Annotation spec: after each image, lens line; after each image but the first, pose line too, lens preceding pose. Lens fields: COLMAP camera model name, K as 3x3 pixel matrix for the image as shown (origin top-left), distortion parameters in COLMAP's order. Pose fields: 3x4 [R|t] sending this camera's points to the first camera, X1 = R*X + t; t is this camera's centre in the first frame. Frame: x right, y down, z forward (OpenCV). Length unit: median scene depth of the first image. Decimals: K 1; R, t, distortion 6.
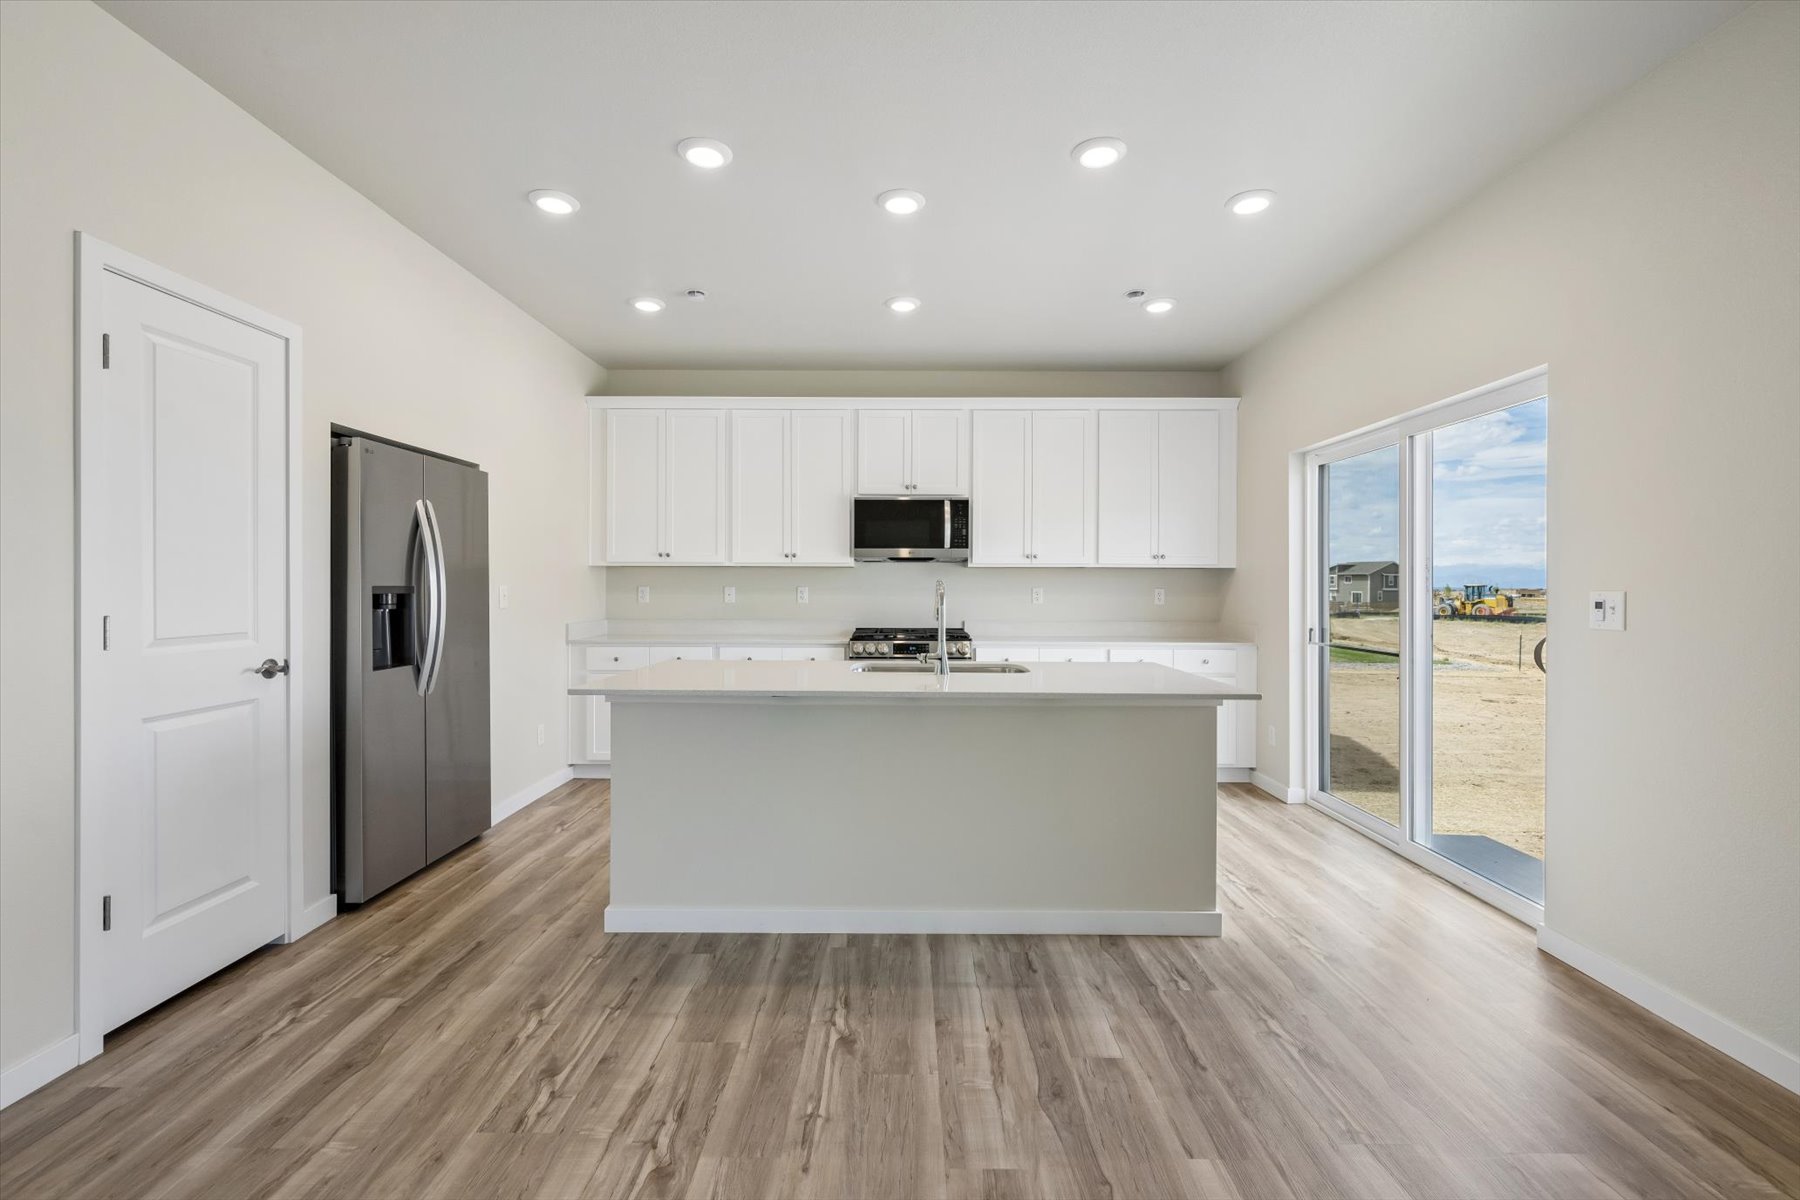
lens RADIAL K [[791.9, 0, 898.8], [0, 791.9, 582.0], [0, 0, 1]] dist [0.003430, 0.000489]
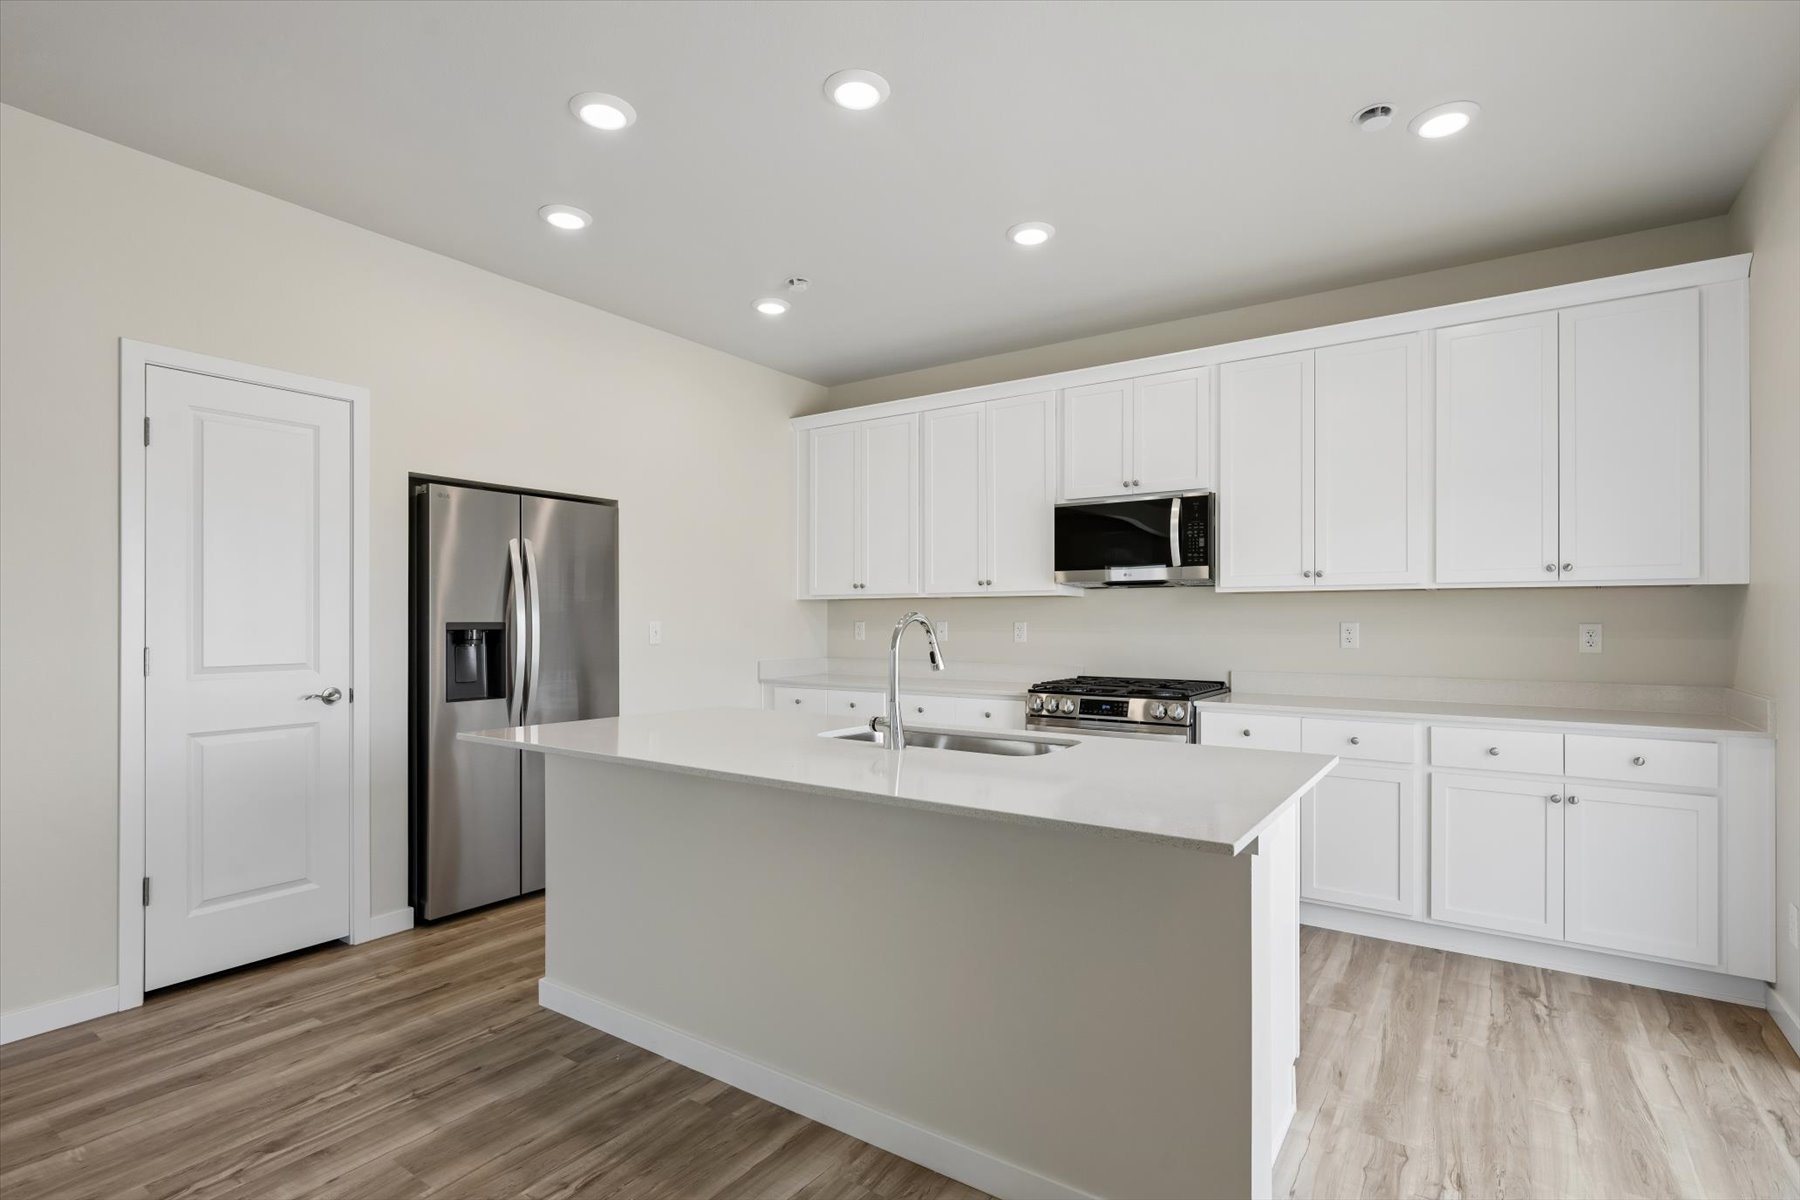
lens RADIAL K [[875.5, 0, 902.8], [0, 875.5, 610.8], [0, 0, 1]] dist [0.001871, 0.000346]
pose [[0.825499, -0.009219, -0.564328, 0.507398], [0.005663, 0.999952, -0.008052, 0.002499], [0.564374, 0.003451, 0.825512, 0.382084]]
